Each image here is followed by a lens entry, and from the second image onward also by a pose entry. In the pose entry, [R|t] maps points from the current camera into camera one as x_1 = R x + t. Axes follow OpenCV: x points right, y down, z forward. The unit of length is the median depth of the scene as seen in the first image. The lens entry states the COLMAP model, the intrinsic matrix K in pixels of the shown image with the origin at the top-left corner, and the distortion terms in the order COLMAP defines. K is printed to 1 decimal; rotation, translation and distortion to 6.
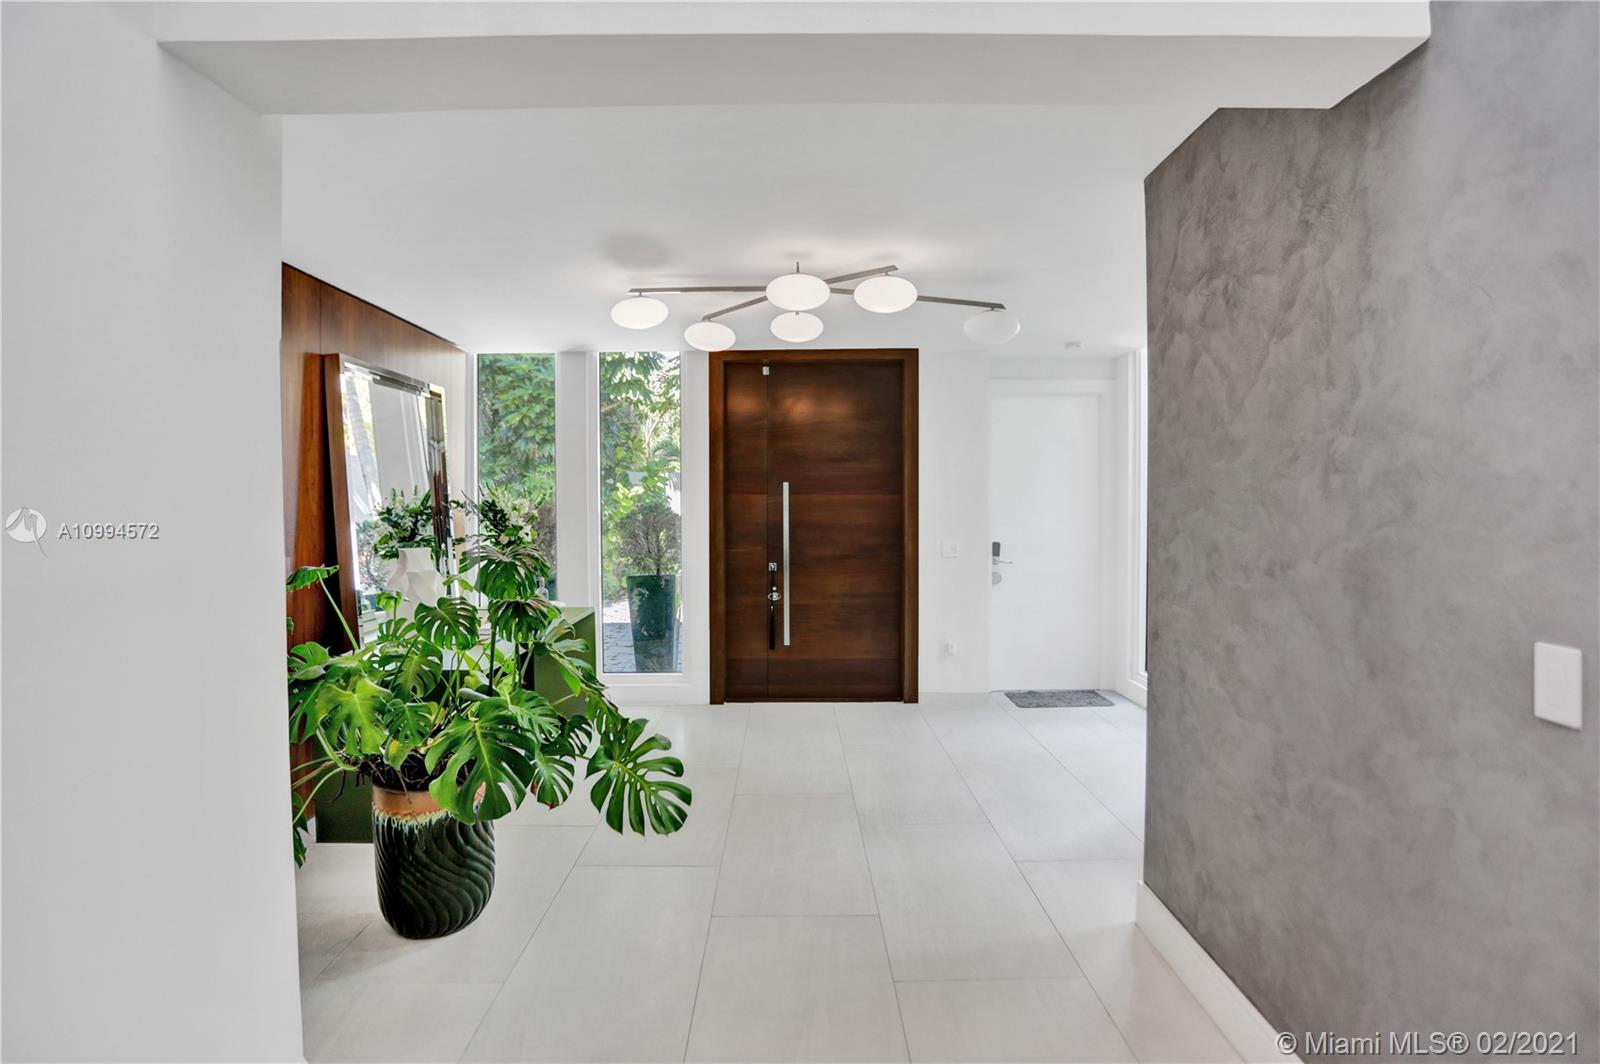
lens RADIAL K [[782.8, 0, 828.3], [0, 782.8, 509.7], [0, 0, 1]] dist [-0.034774, 0.006654]
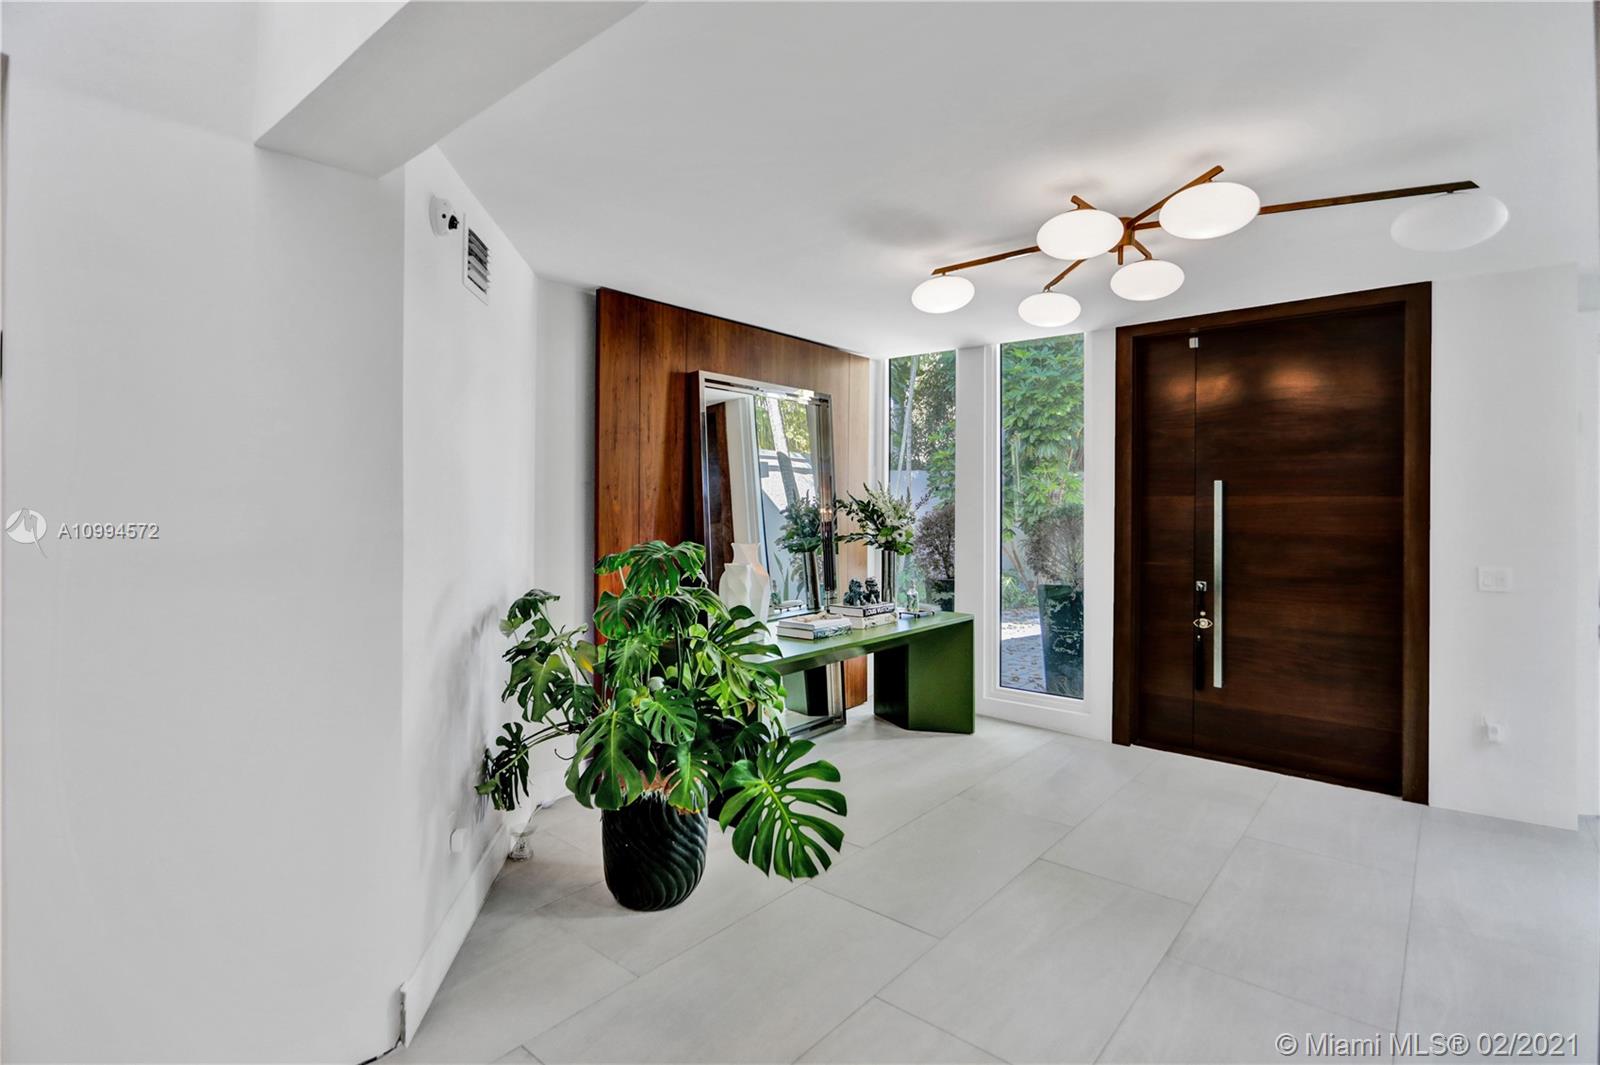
lens RADIAL K [[782.8, 0, 807.4], [0, 782.8, 501.1], [0, 0, 1]] dist [-0.034774, 0.006654]
pose [[0.740084, 0.006129, -0.672486, 0.164053], [-0.015731, 0.999843, -0.008200, -0.000939], [0.672330, 0.016648, 0.740064, 0.145545]]
